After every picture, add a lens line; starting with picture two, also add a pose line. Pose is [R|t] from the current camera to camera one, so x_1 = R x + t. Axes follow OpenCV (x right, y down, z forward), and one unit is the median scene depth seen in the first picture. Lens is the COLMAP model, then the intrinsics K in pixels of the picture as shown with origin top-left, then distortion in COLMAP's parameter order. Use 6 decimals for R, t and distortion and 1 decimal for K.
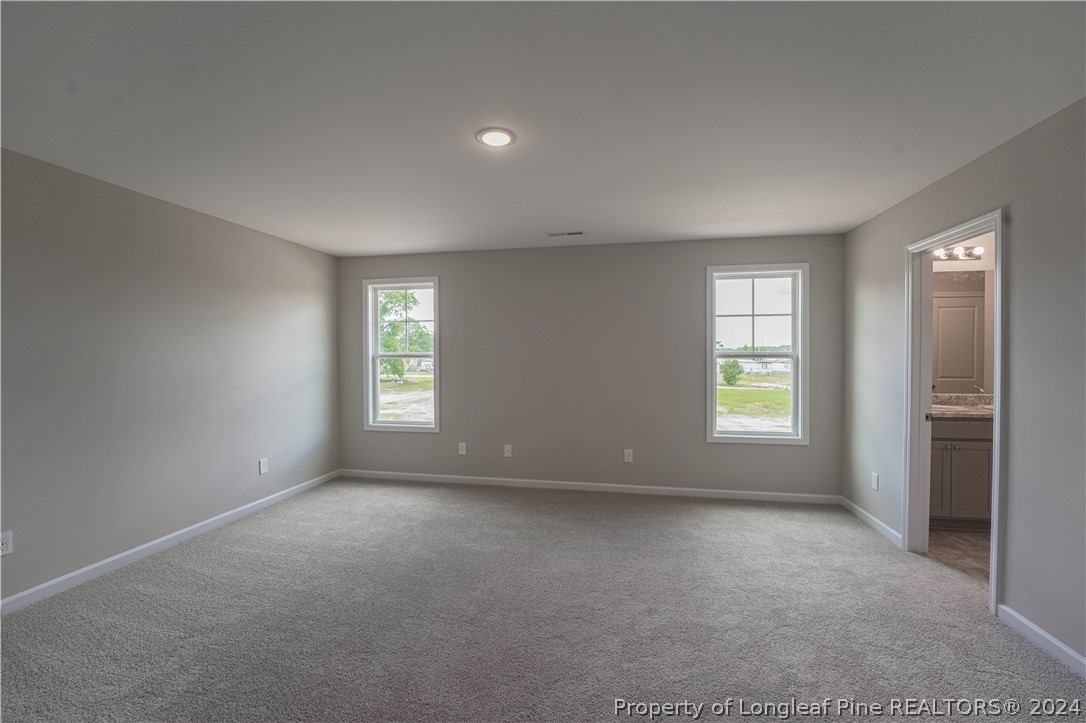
lens RADIAL K [[453.9, 0, 538.0], [0, 453.9, 360.4], [0, 0, 1]] dist [-0.020035, 0.001128]
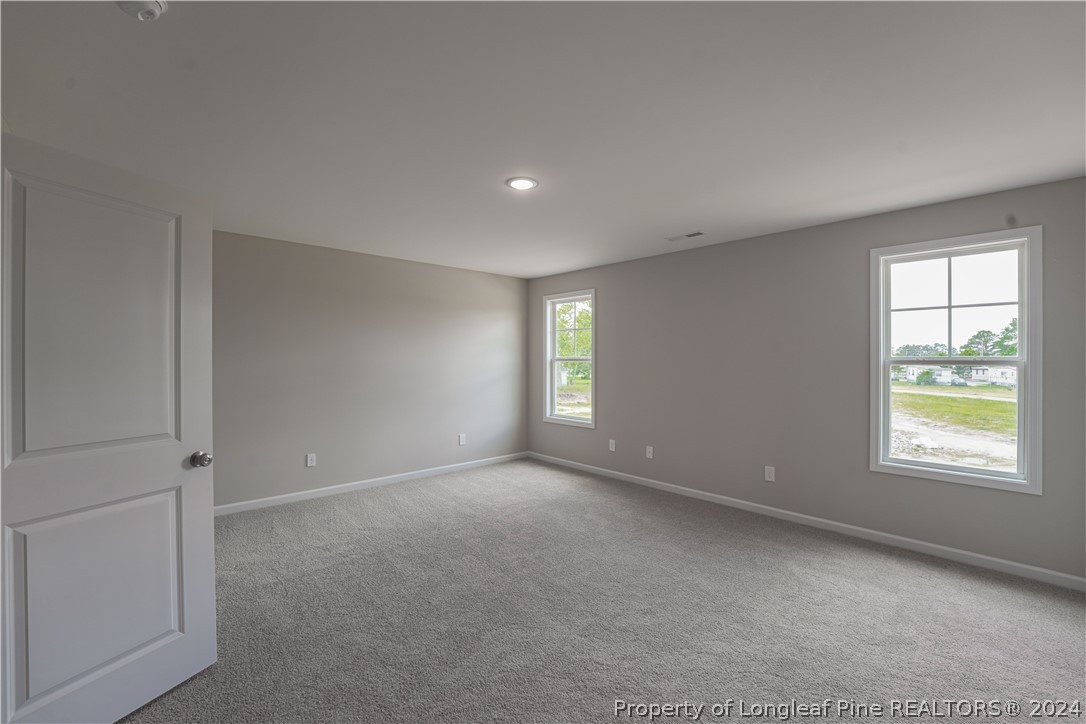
lens RADIAL K [[453.9, 0, 538.0], [0, 453.9, 360.9], [0, 0, 1]] dist [-0.020035, 0.001128]
pose [[0.807060, 0.007510, -0.590422, 0.365286], [-0.013980, 0.999882, -0.006391, 0.001916], [0.590304, 0.013412, 0.807069, 0.018200]]
